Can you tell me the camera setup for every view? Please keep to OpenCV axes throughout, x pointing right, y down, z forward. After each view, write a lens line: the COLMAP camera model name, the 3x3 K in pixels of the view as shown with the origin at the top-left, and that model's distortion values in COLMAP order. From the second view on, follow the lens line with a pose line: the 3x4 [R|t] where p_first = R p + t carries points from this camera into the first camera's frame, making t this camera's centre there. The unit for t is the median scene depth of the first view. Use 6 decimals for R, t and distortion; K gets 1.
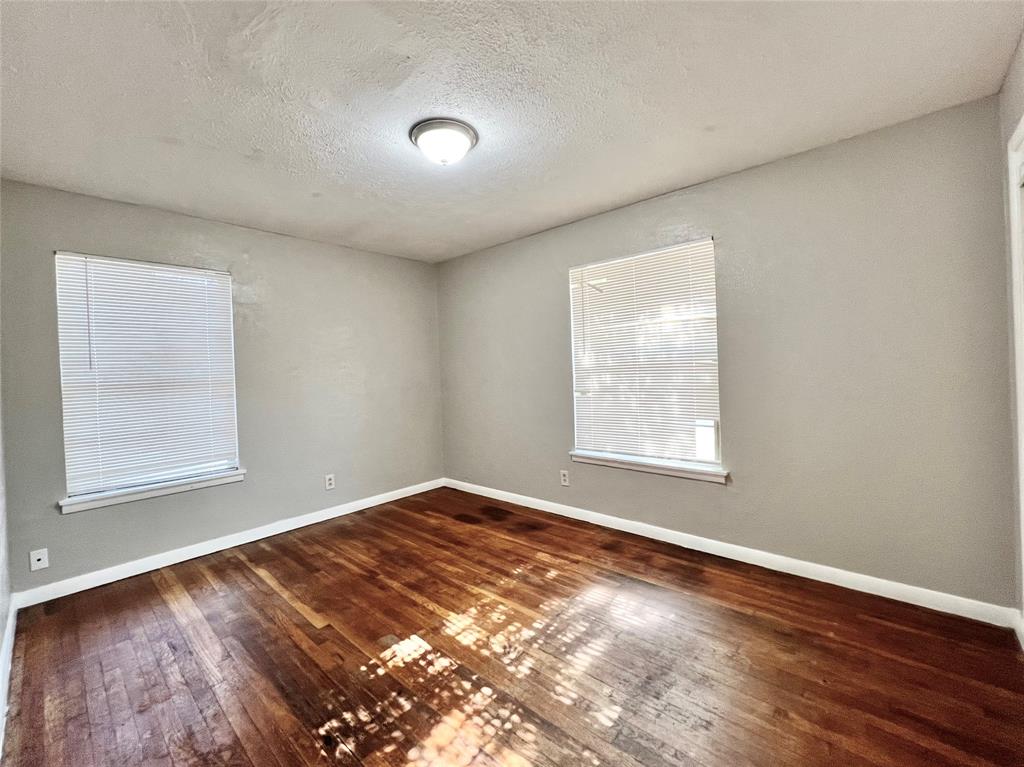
lens RADIAL K [[410.9, 0, 513.9], [0, 410.9, 383.9], [0, 0, 1]] dist [-0.004420, 0.001203]
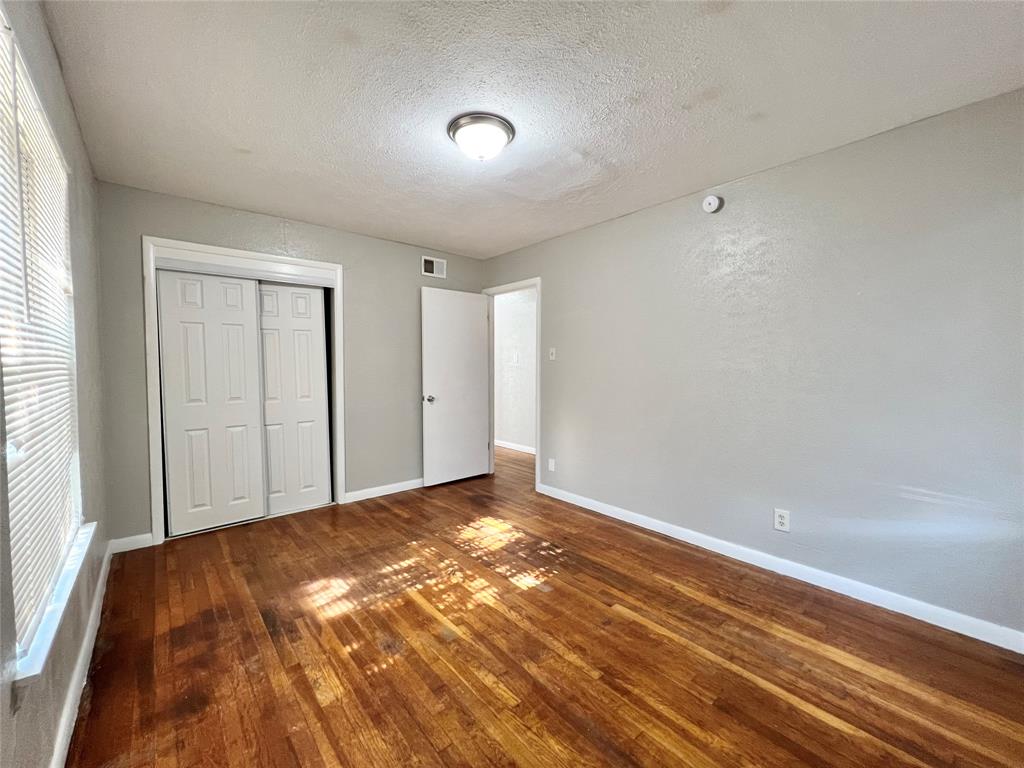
lens RADIAL K [[410.9, 0, 510.8], [0, 410.9, 384.4], [0, 0, 1]] dist [-0.004420, 0.001203]
pose [[-0.990068, 0.026013, 0.138165, -0.370628], [0.036612, 0.996531, 0.074733, -0.053962], [-0.135741, 0.079049, -0.987586, 2.054530]]
